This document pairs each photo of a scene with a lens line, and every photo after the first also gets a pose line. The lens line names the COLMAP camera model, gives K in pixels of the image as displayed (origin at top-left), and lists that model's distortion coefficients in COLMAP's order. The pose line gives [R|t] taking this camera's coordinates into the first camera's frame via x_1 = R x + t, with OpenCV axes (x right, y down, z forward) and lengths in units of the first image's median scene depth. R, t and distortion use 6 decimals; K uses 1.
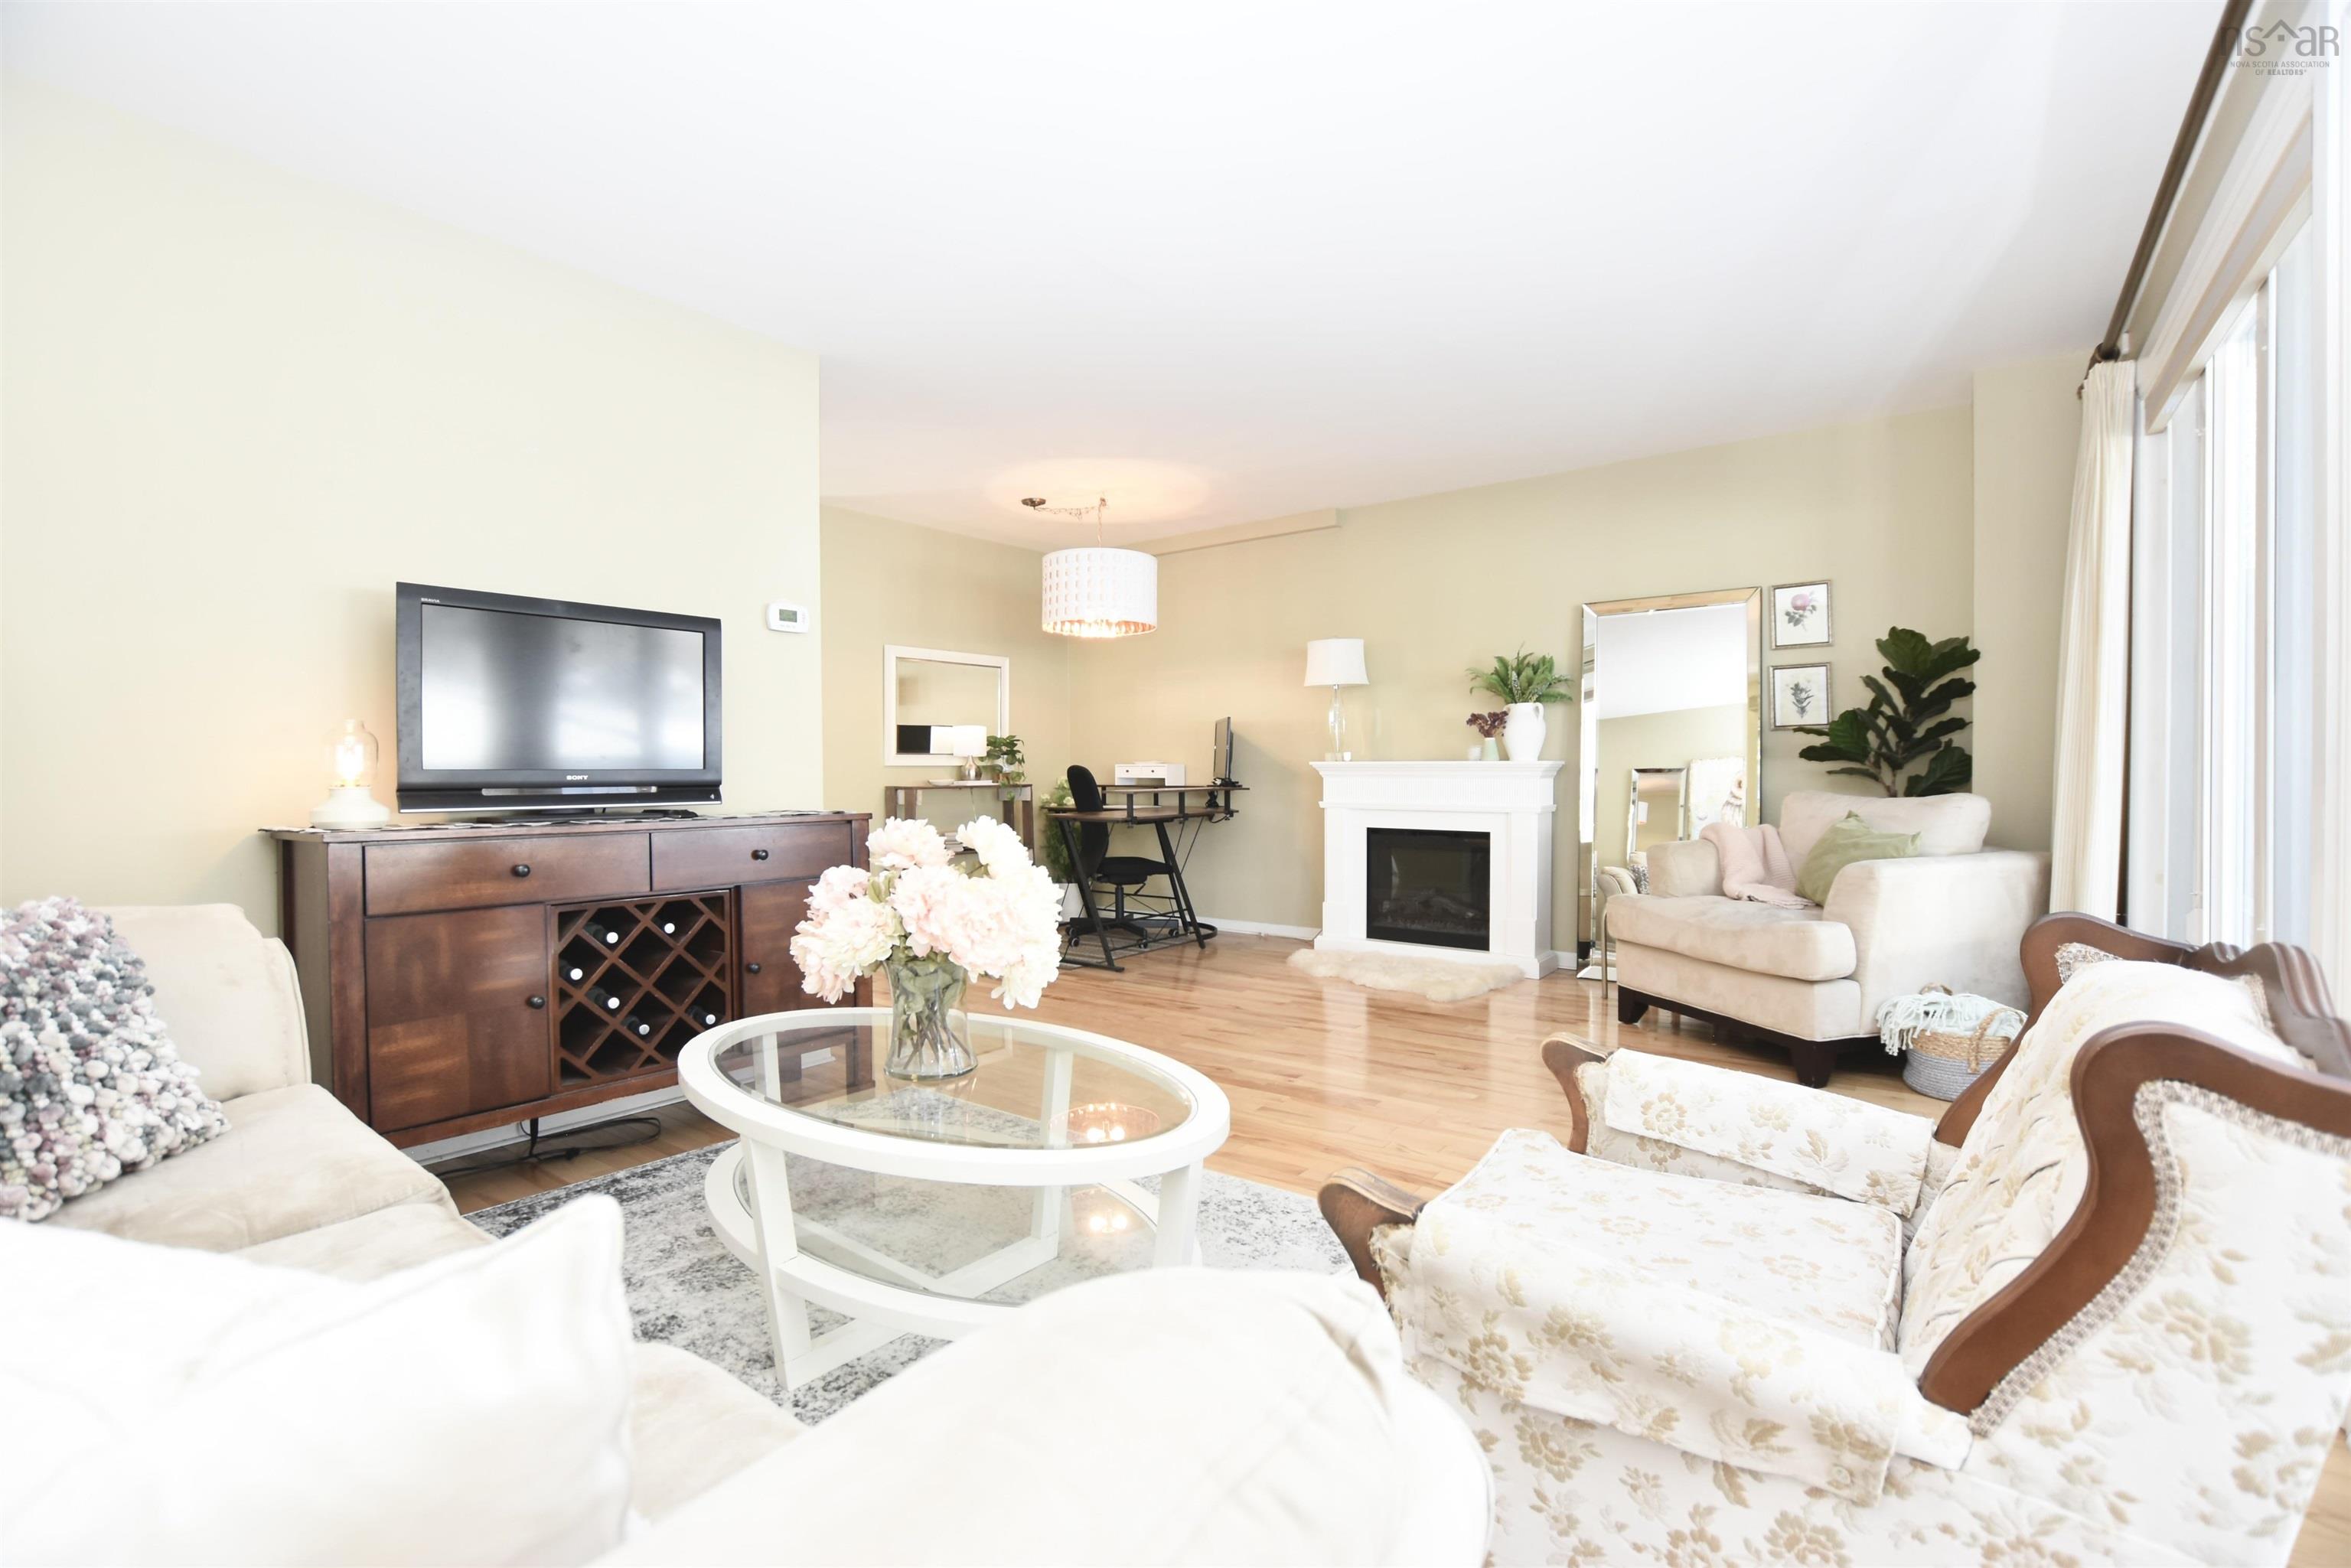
lens RADIAL K [[1039.6, 0, 1189.8], [0, 1039.6, 776.1], [0, 0, 1]] dist [-0.000744, 0.000115]
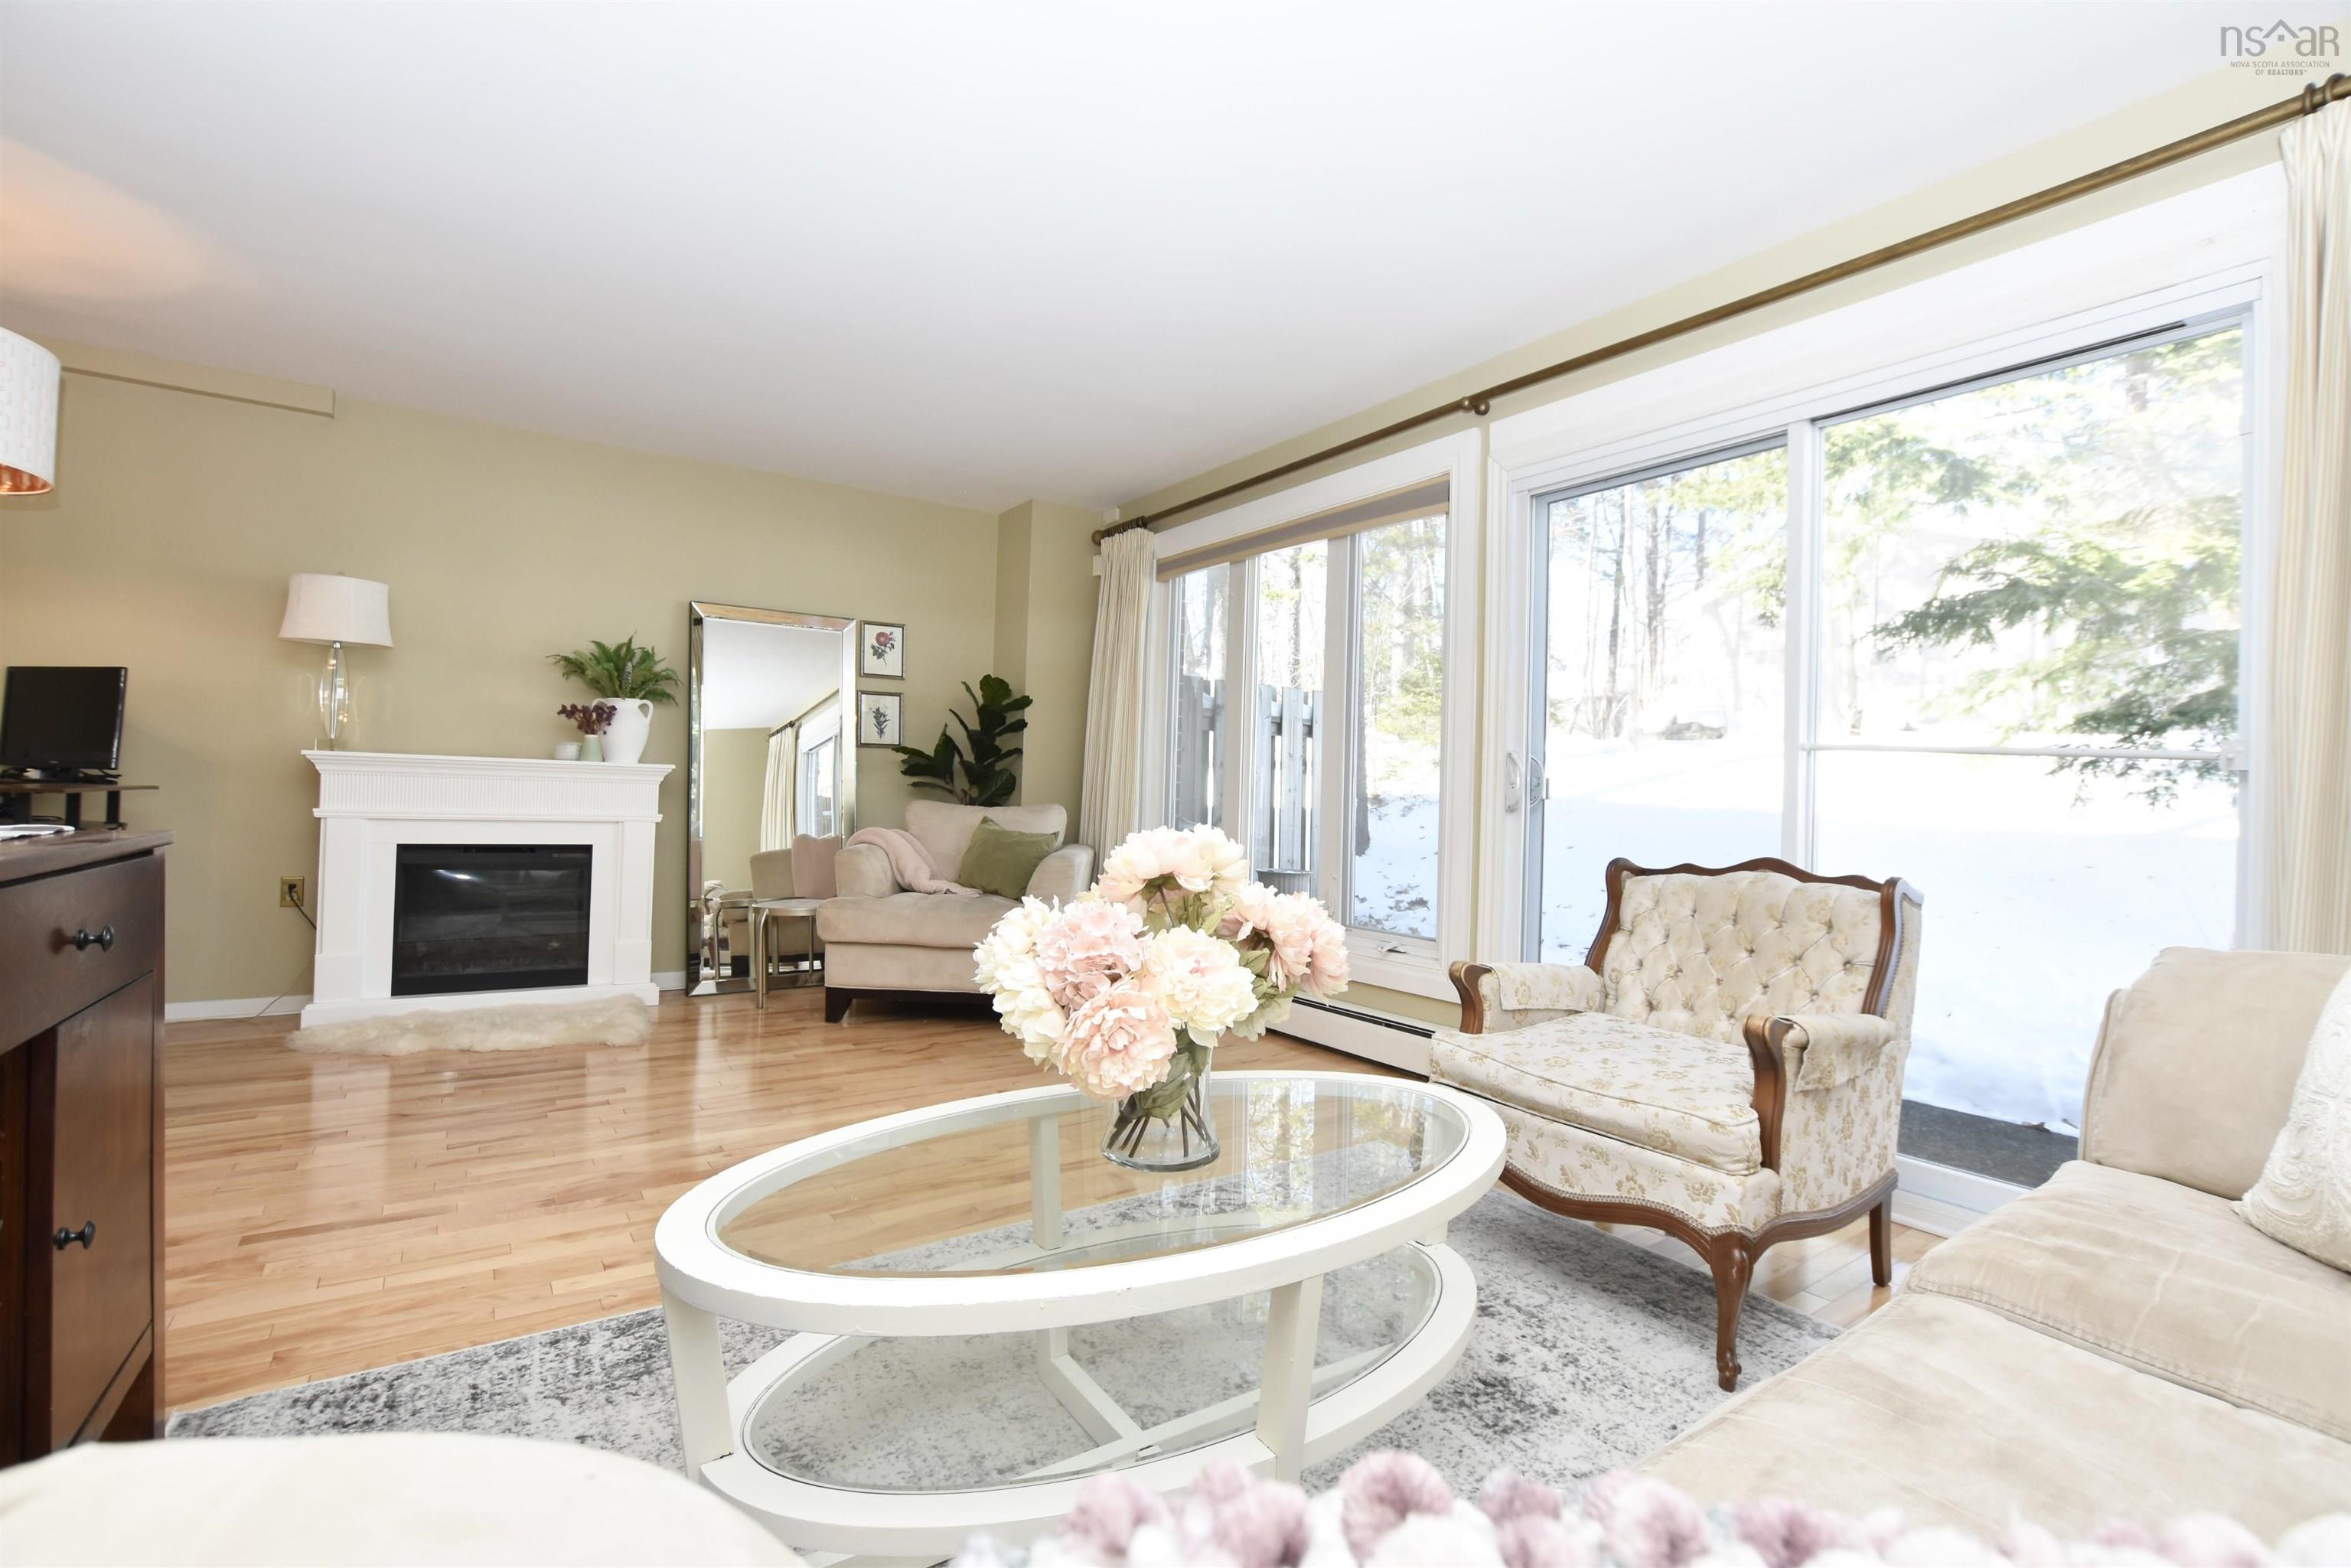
lens RADIAL K [[1039.6, 0, 1189.8], [0, 1039.6, 776.1], [0, 0, 1]] dist [-0.000744, 0.000115]
pose [[0.327077, 0.030534, 0.944504, -0.361255], [-0.026200, 0.999387, -0.023235, 0.004459], [-0.944635, -0.017146, 0.327676, 0.255944]]
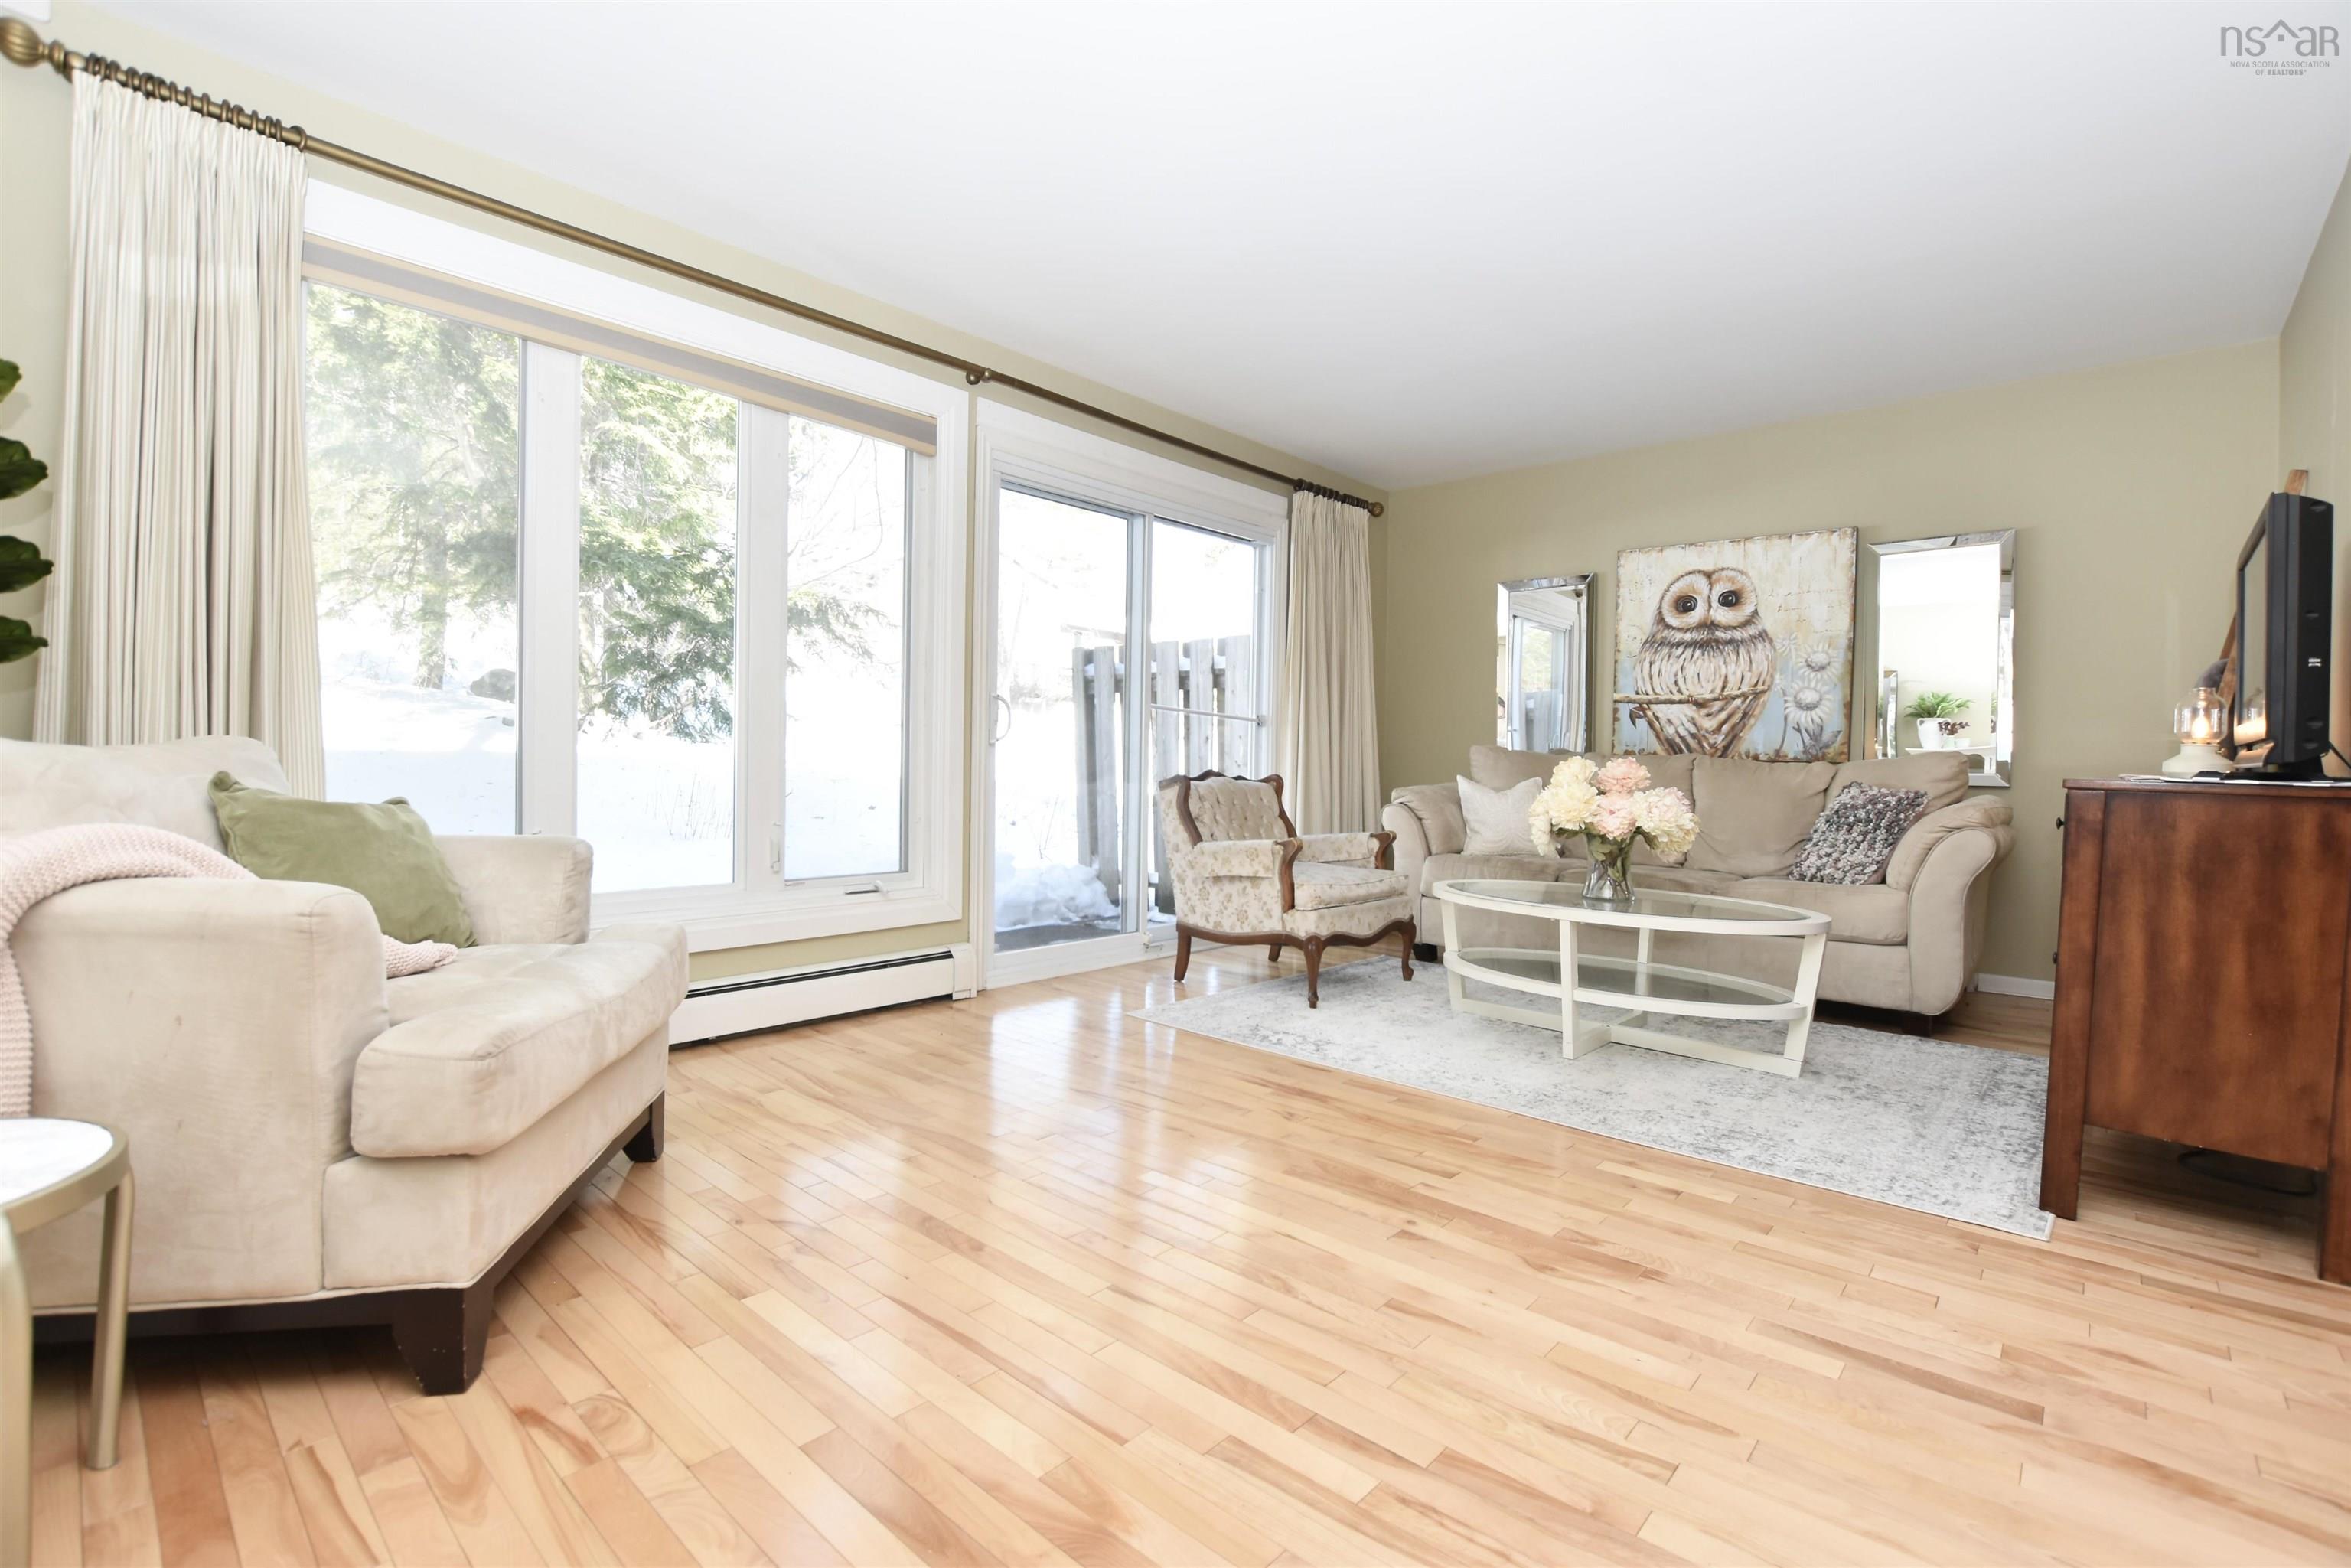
lens RADIAL K [[1039.6, 0, 1189.8], [0, 1039.6, 776.1], [0, 0, 1]] dist [-0.000744, 0.000115]
pose [[-0.995058, -0.007010, 0.099050, 0.107159], [-0.005992, 0.999926, 0.010575, 0.019040], [-0.099117, 0.009929, -0.995026, 1.034380]]
